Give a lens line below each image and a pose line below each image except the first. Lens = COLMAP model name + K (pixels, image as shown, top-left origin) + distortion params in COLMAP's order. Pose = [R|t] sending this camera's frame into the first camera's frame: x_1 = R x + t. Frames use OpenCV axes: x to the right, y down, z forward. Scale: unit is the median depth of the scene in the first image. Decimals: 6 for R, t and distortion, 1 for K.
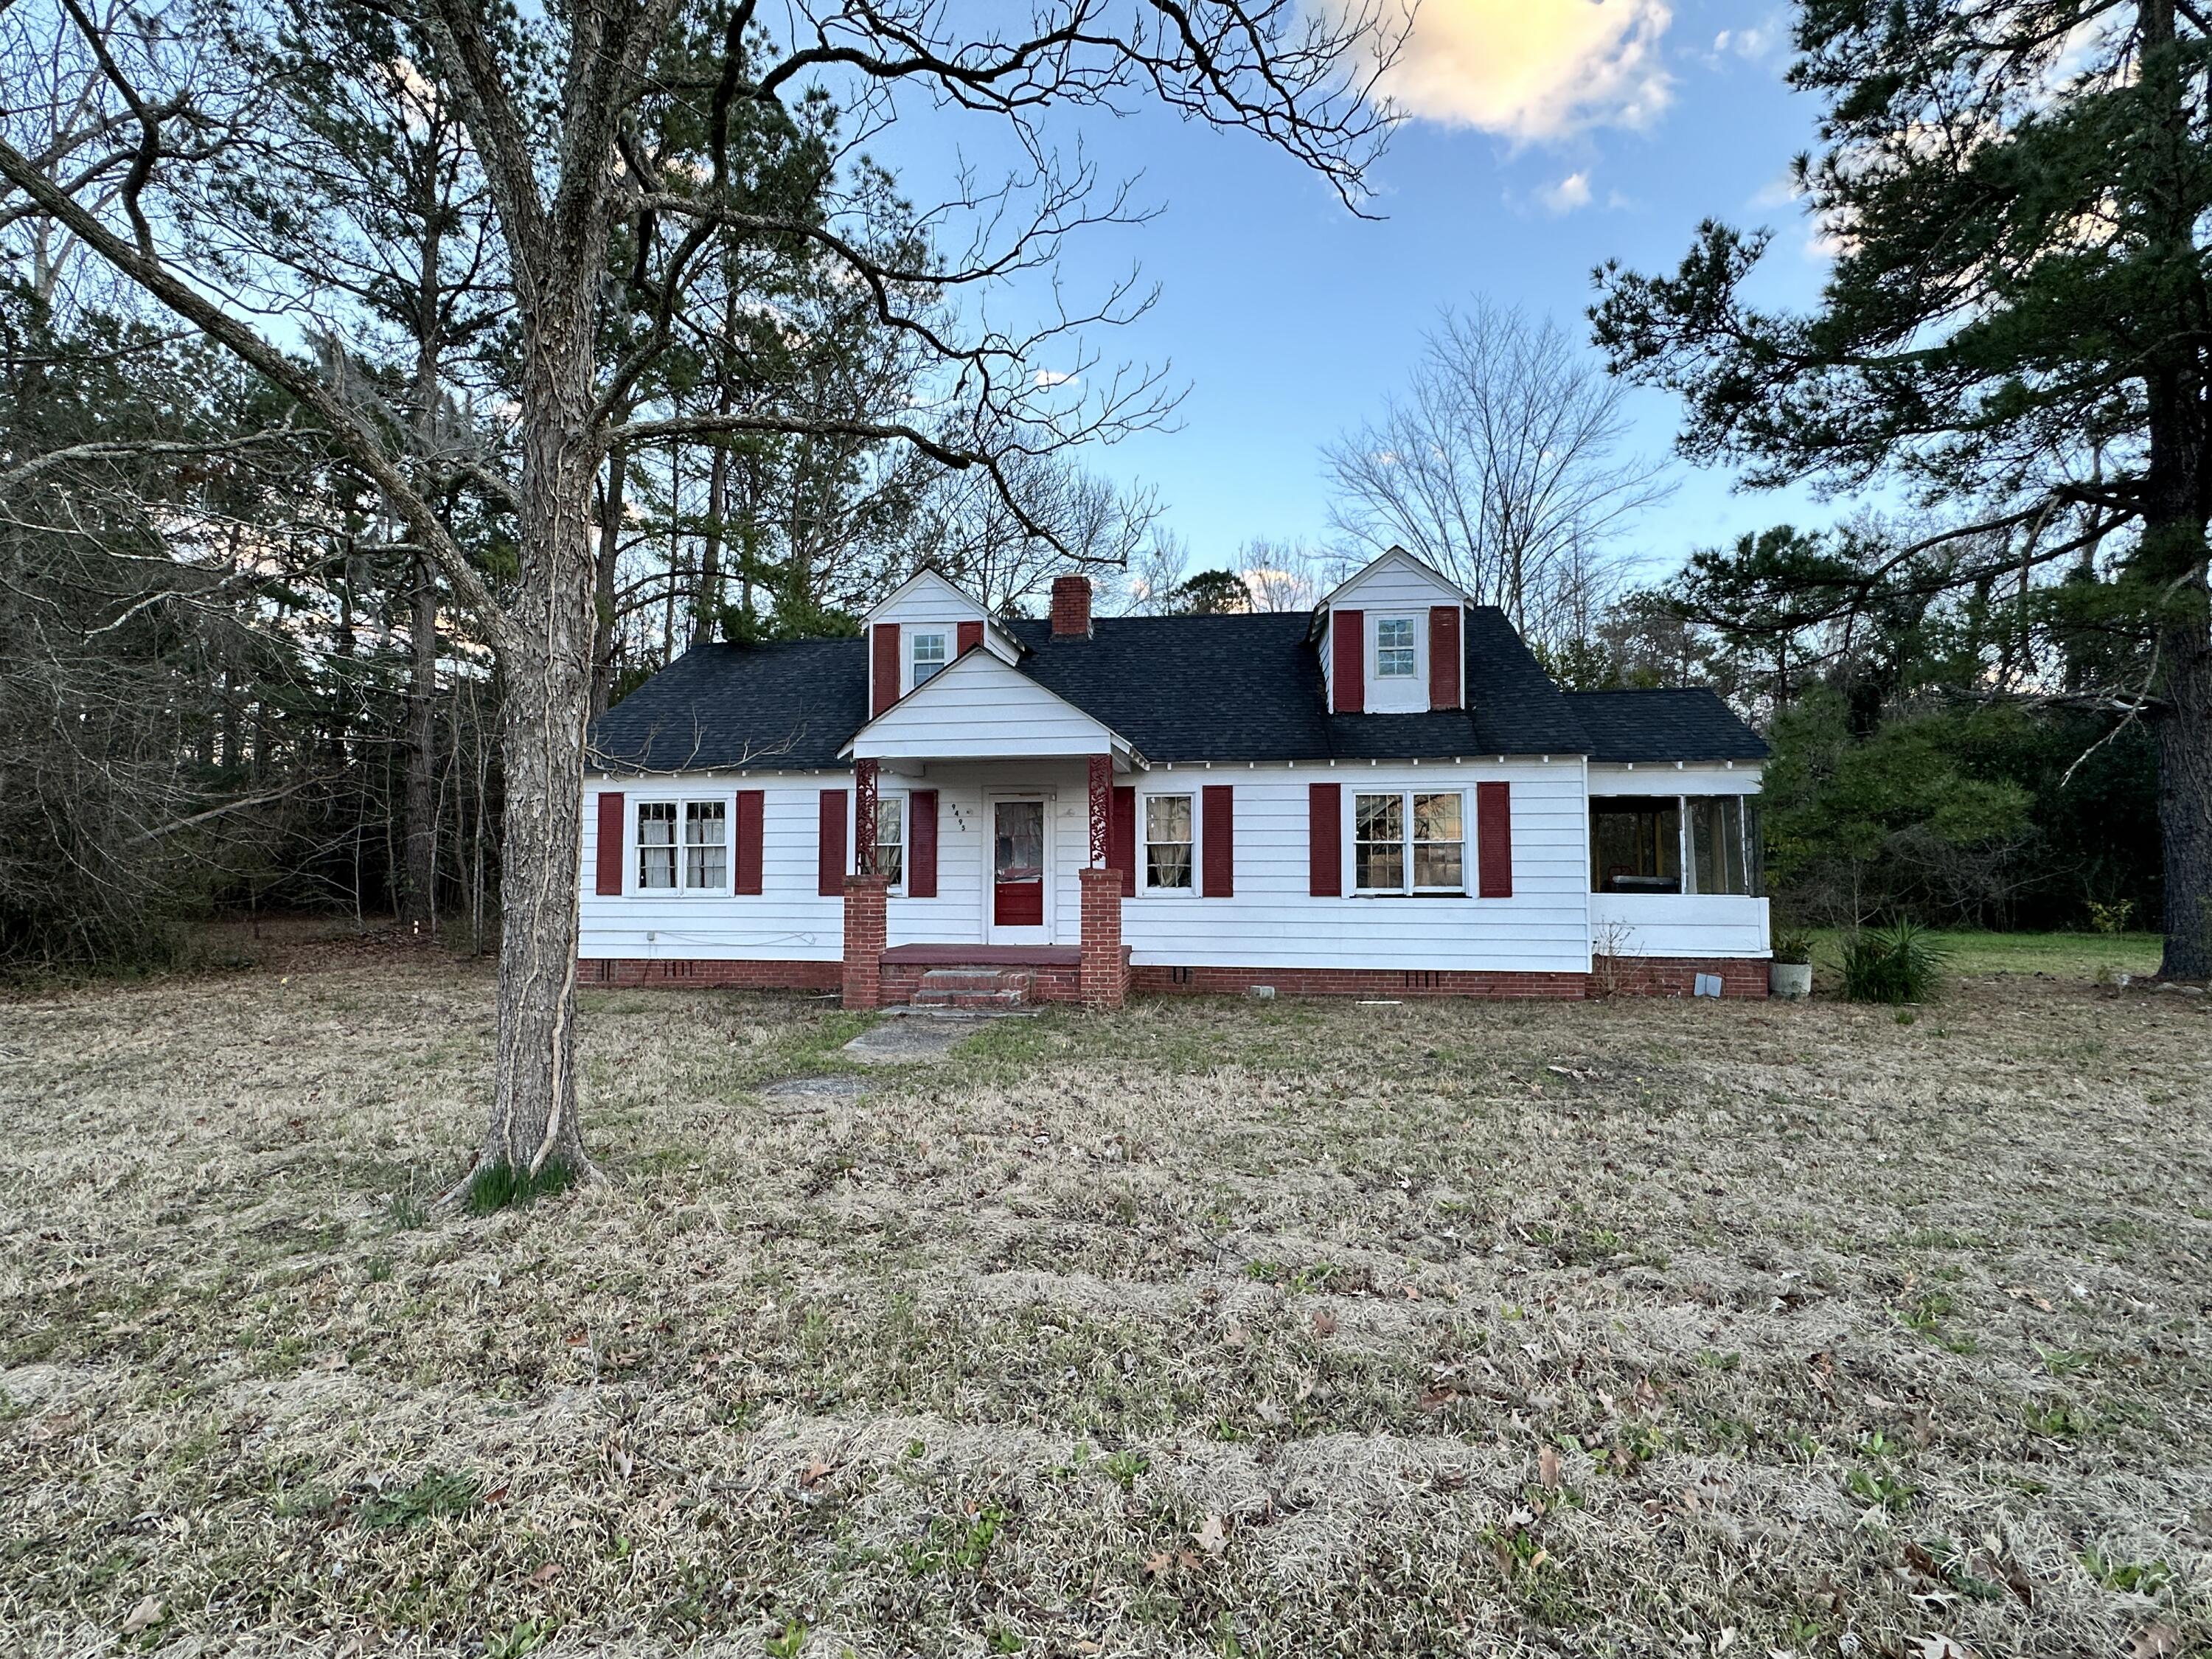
lens RADIAL K [[1043.1, 0, 1104.1], [0, 1043.1, 838.0], [0, 0, 1]] dist [-0.001026, -0.002408]
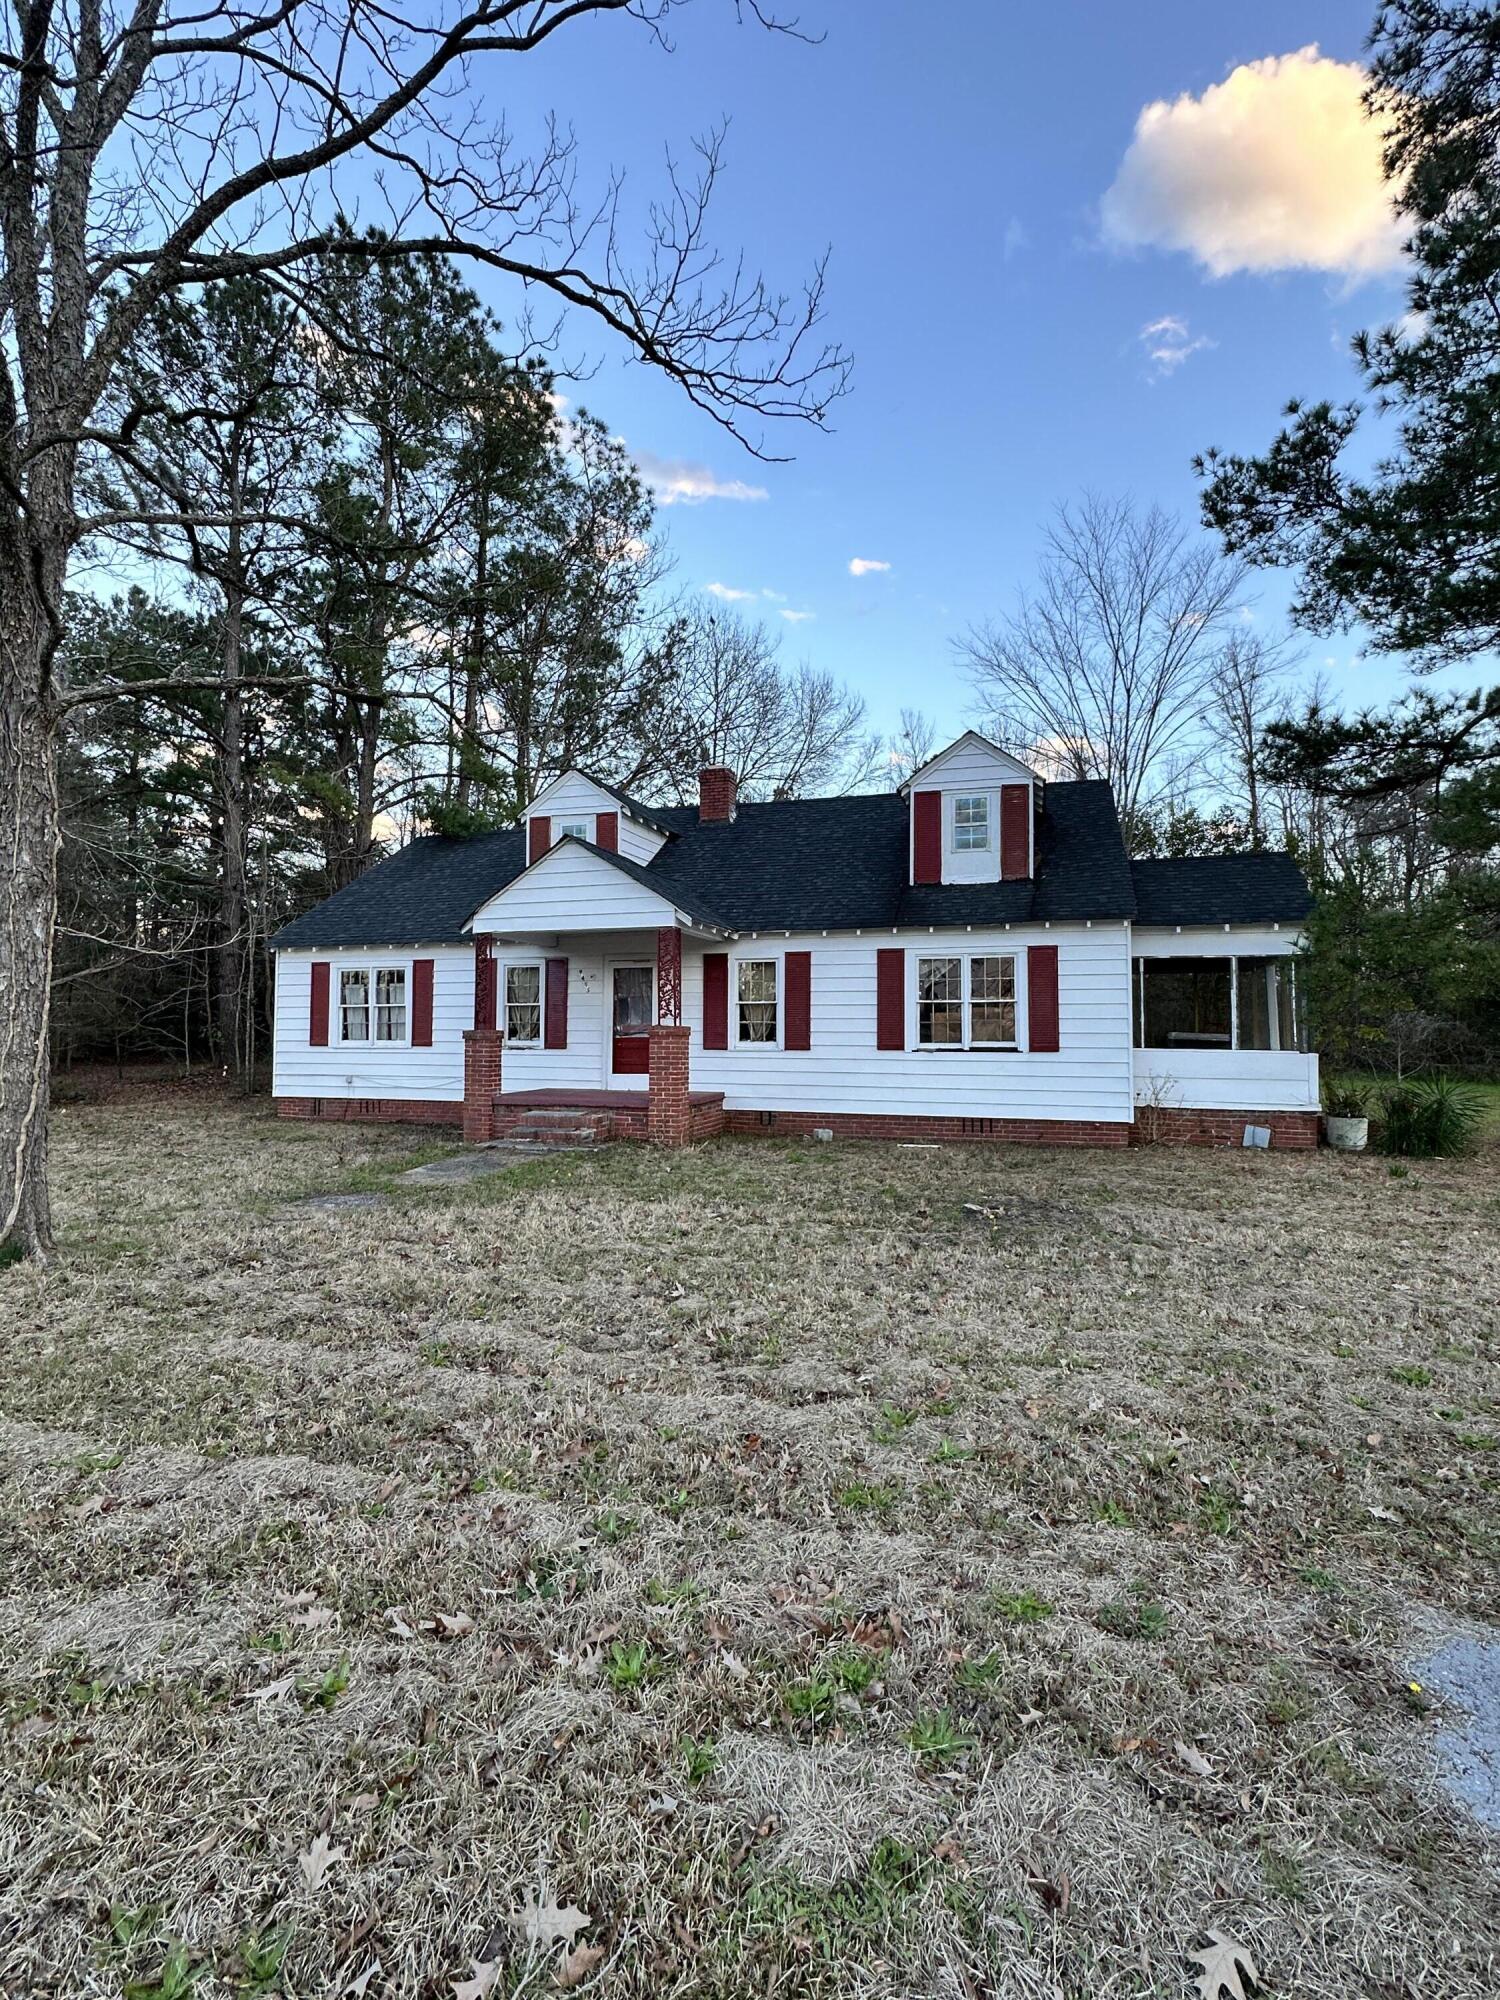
lens RADIAL K [[943.1, 0, 746.1], [0, 943.1, 1001.3], [0, 0, 1]] dist [-0.001026, -0.002408]
pose [[0.987584, -0.002766, -0.157067, 0.215420], [0.003782, 0.999974, 0.006166, -0.003201], [0.157046, -0.006683, 0.987569, -0.019524]]
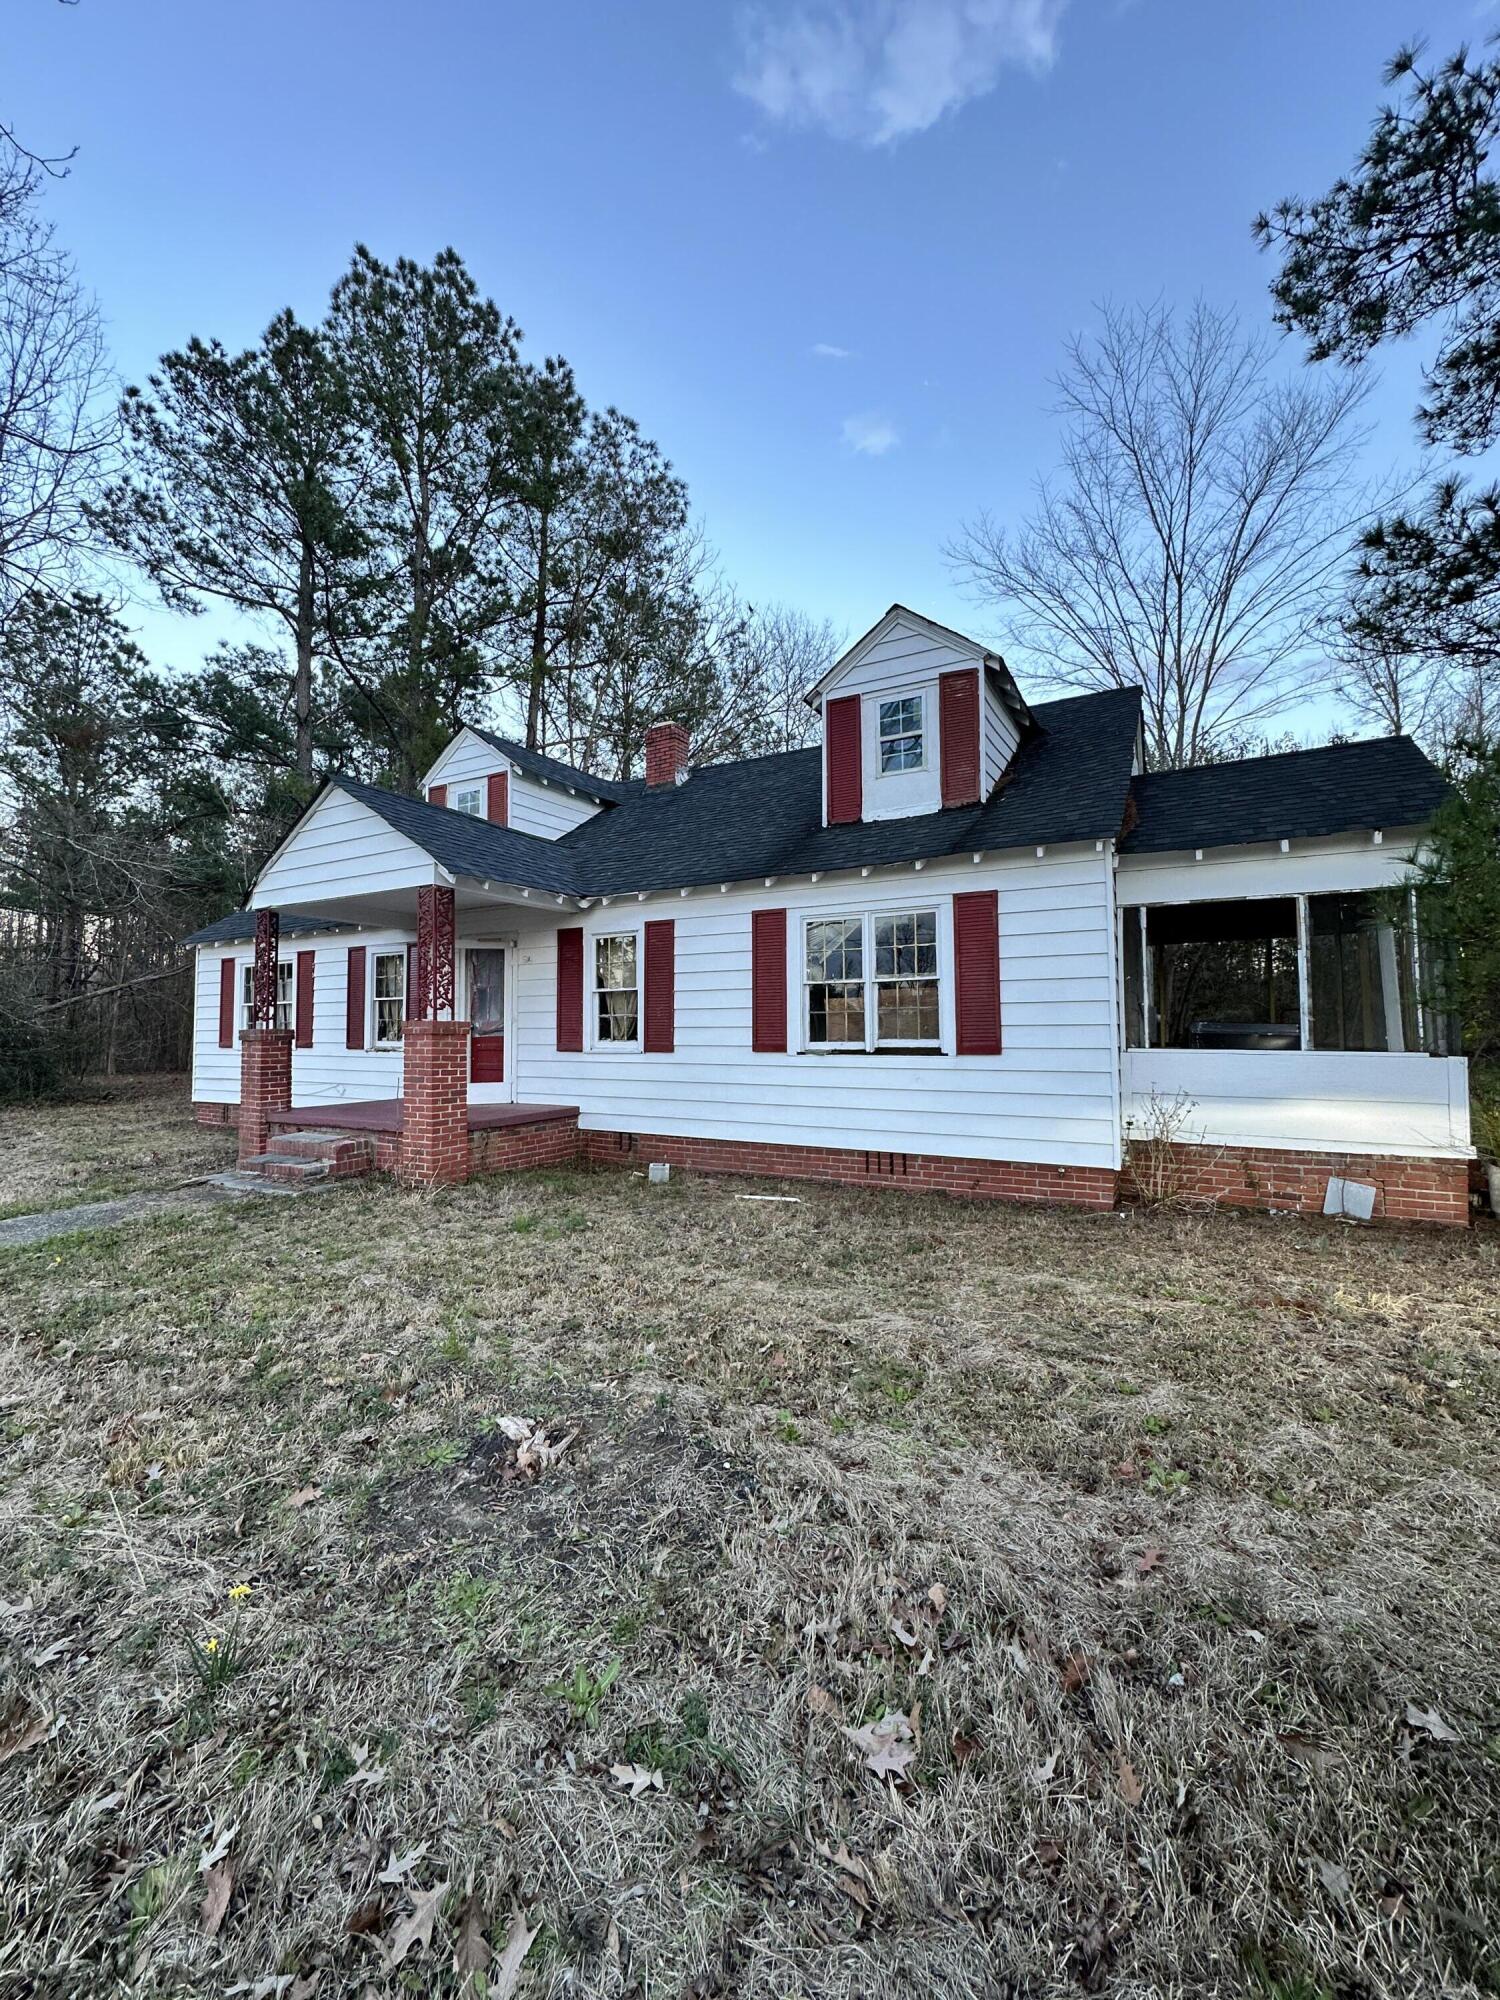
lens RADIAL K [[796.8, 0, 745.6], [0, 796.8, 997.2], [0, 0, 1]] dist [-0.000416, -0.000181]
pose [[0.933251, -0.021010, -0.358610, 0.408113], [0.020381, 0.999777, -0.005535, 0.016930], [0.358646, -0.002143, 0.933471, 0.422851]]
